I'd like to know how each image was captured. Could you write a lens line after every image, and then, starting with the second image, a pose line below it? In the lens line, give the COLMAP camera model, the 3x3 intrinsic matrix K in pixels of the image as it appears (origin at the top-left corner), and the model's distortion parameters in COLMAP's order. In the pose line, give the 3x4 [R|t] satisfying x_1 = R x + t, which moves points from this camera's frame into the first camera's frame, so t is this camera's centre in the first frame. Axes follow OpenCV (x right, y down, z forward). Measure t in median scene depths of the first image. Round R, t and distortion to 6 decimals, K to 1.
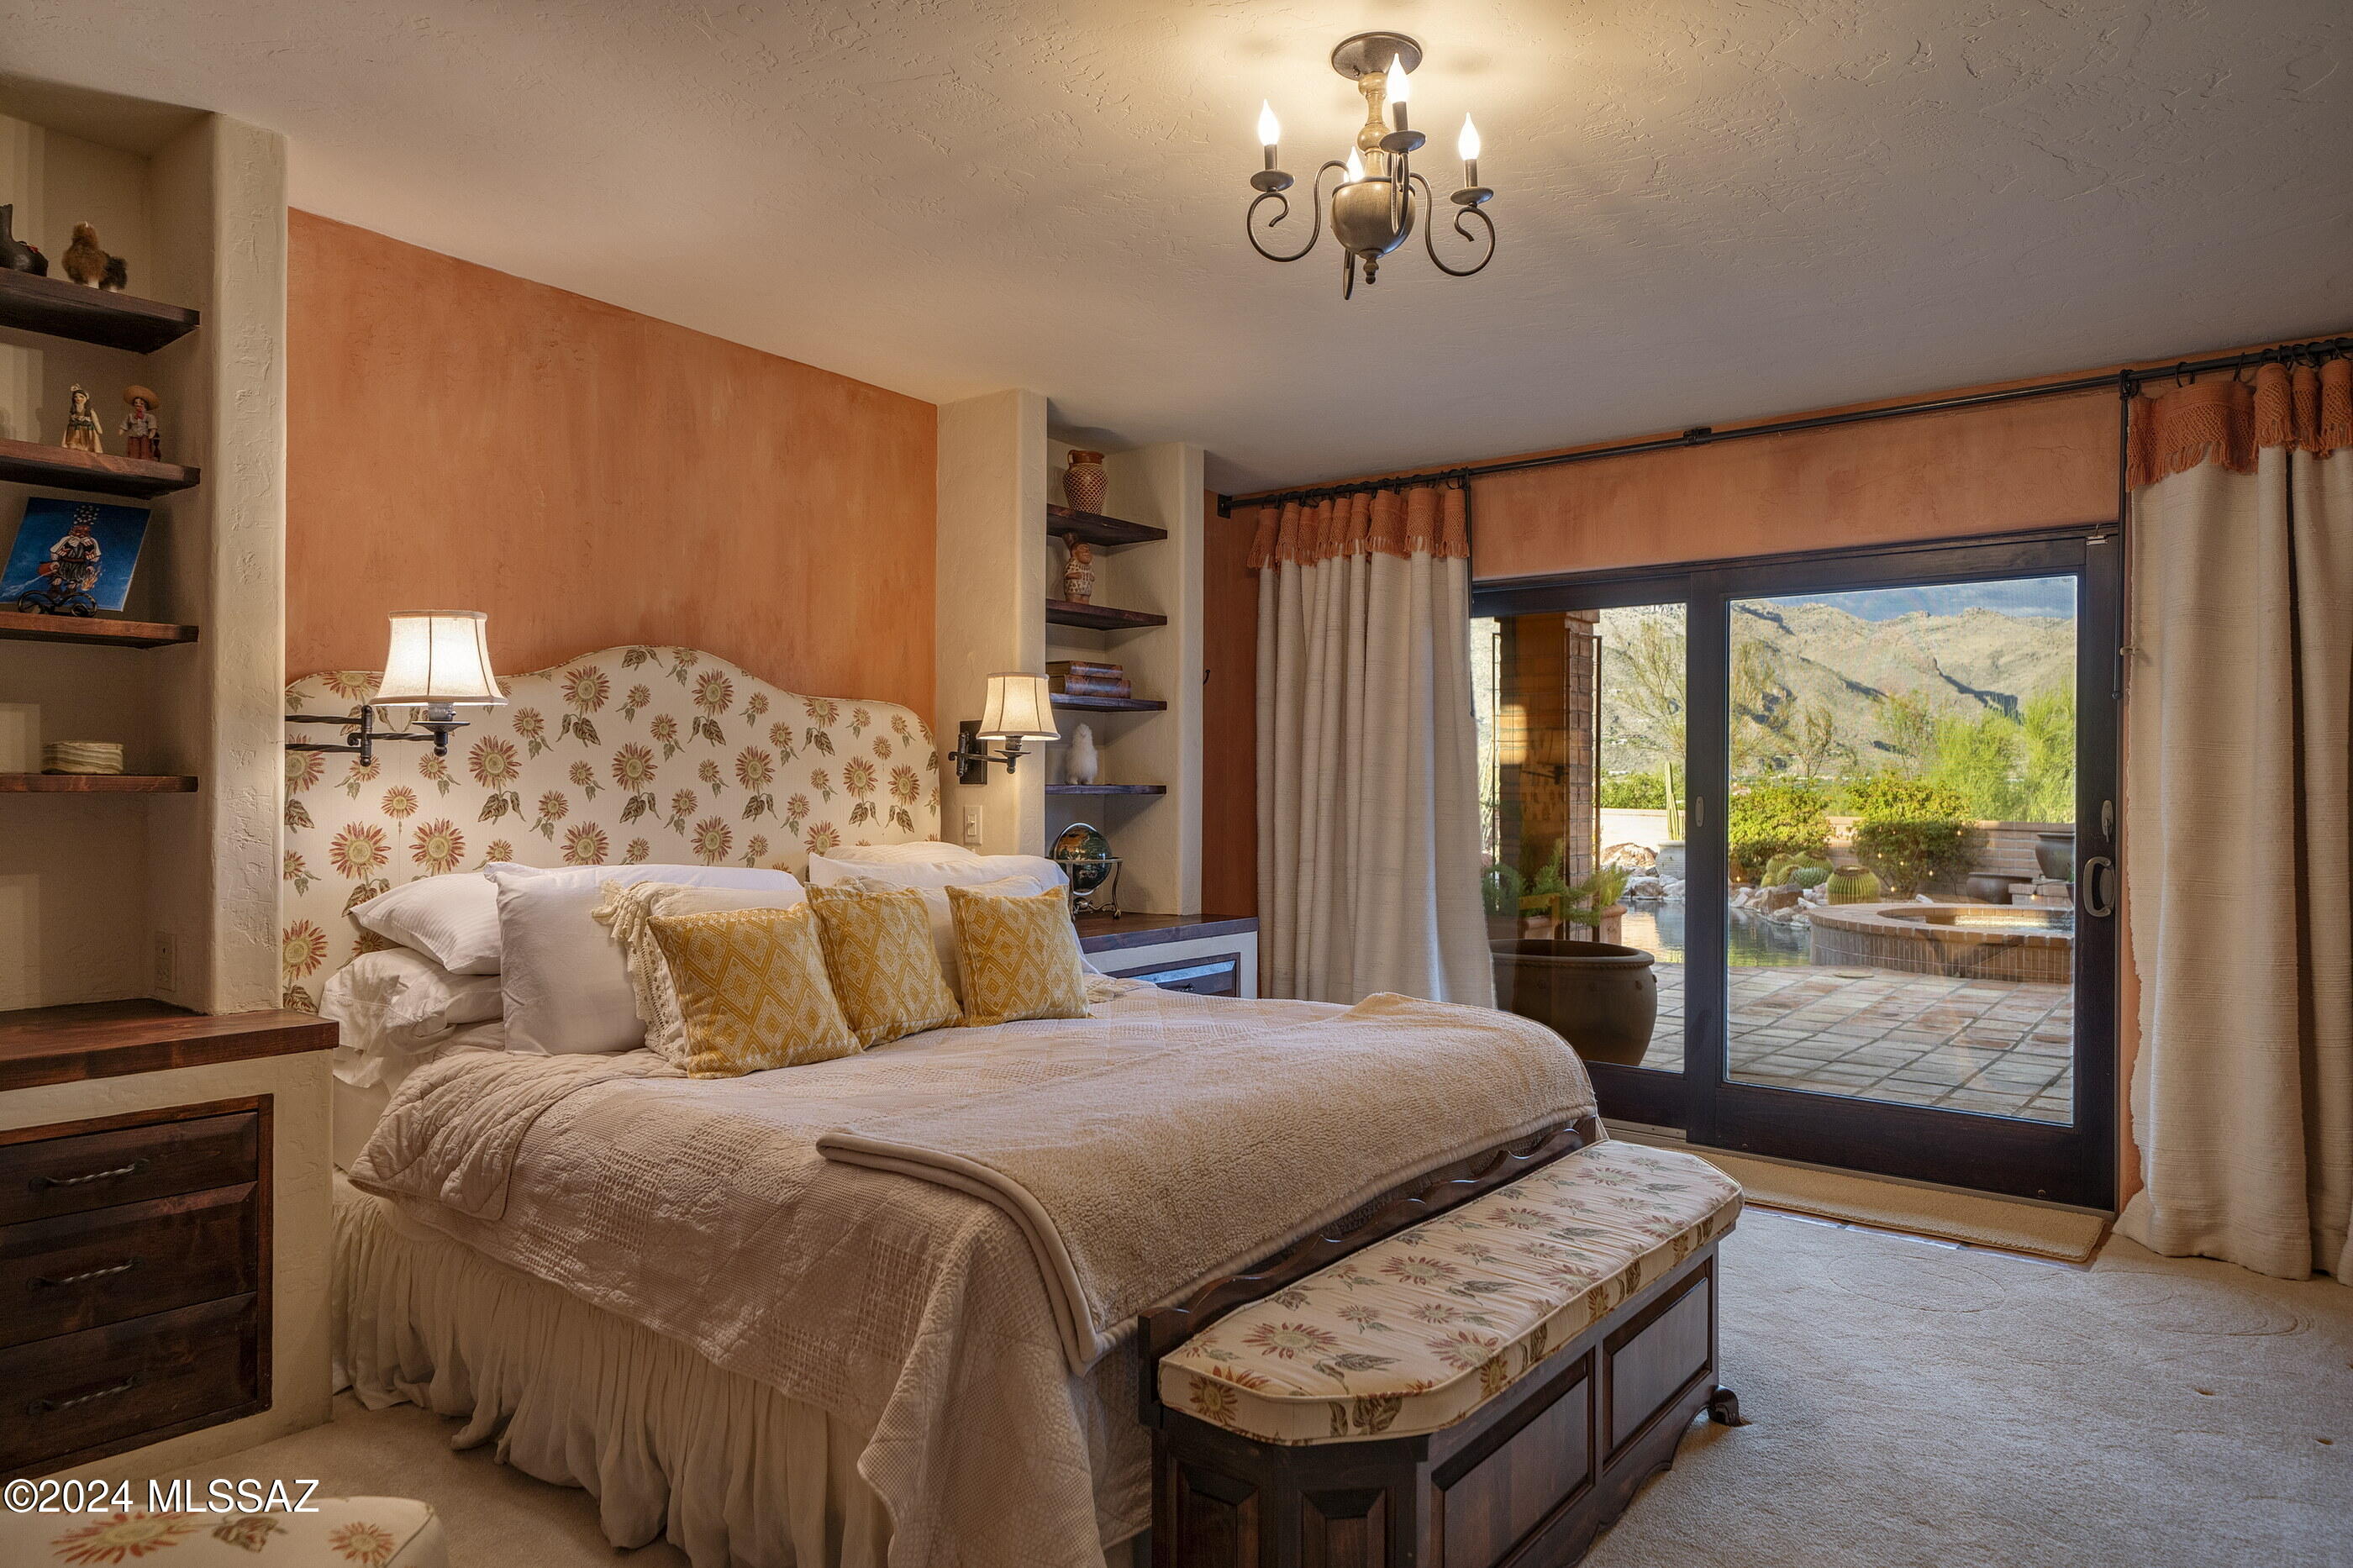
lens RADIAL K [[1403.3, 0, 1176.5], [0, 1403.3, 784.0], [0, 0, 1]] dist [-0.000194, 0.000033]
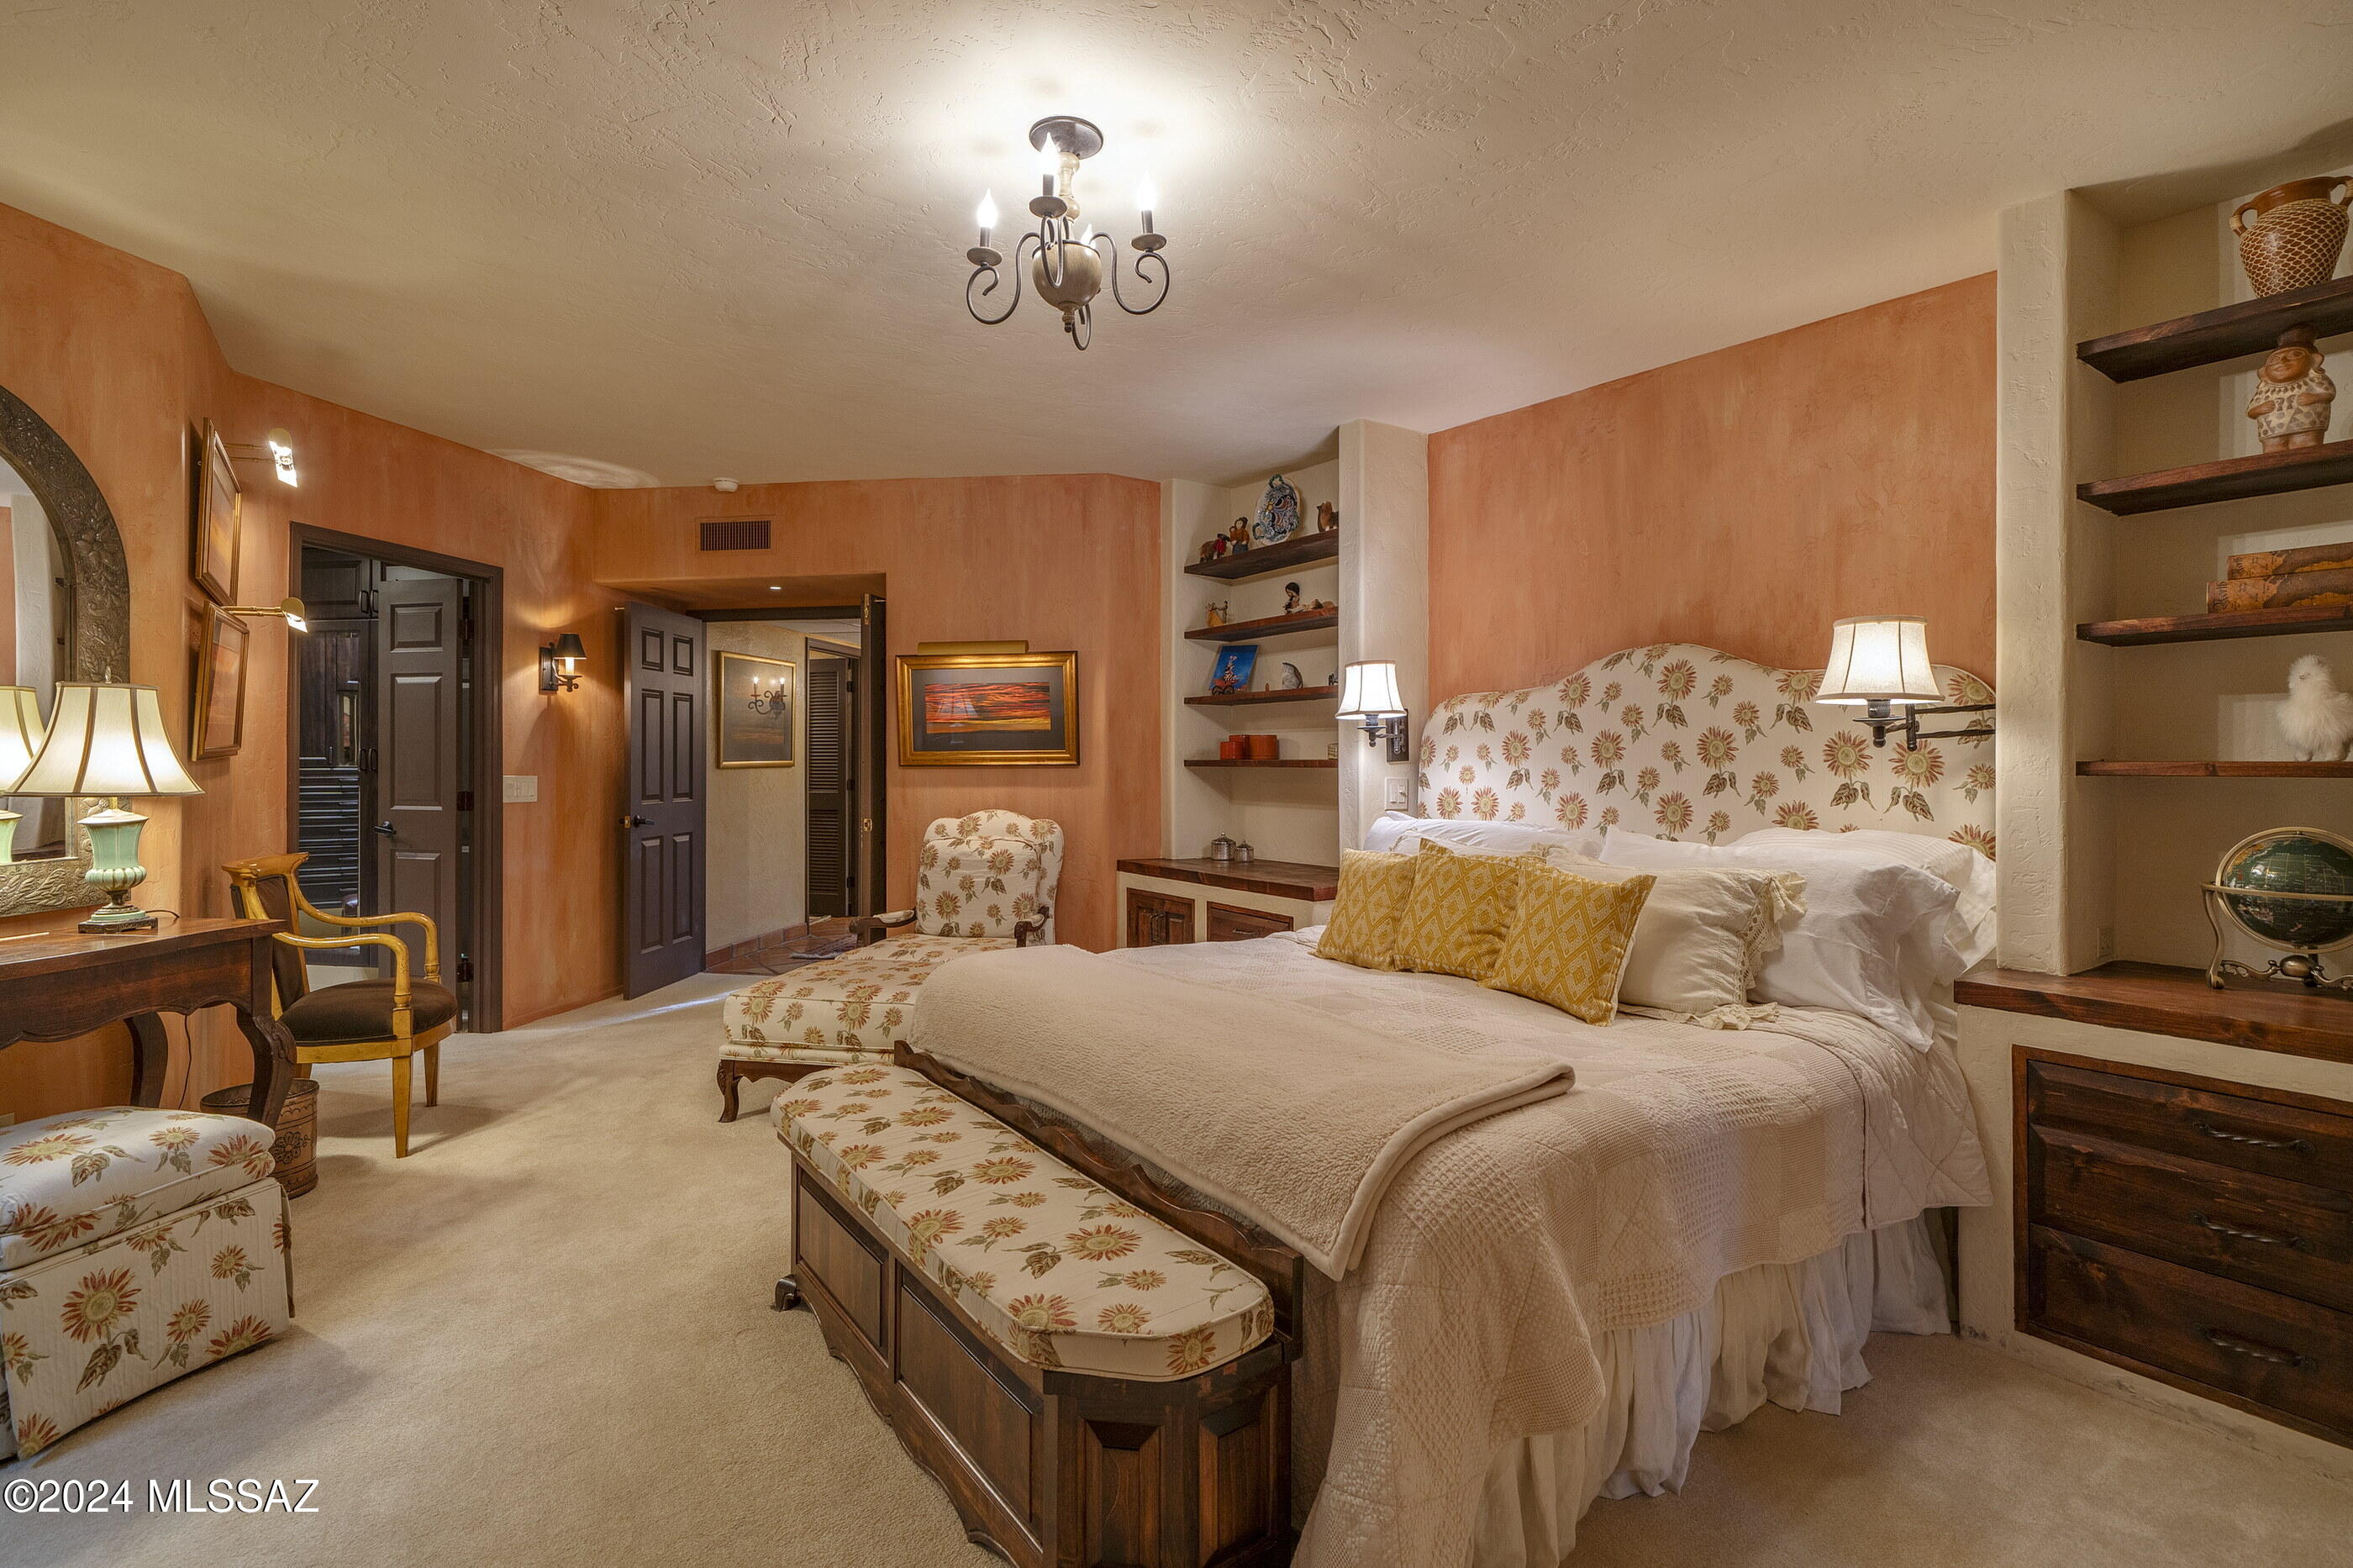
lens RADIAL K [[1121.2, 0, 1176.5], [0, 1121.2, 784.0], [0, 0, 1]] dist [0.001385, -0.000026]
pose [[-0.283820, 0.005449, -0.958862, 0.647548], [-0.008848, 0.999926, 0.008301, 0.013388], [0.958837, 0.010840, -0.283751, 0.885042]]
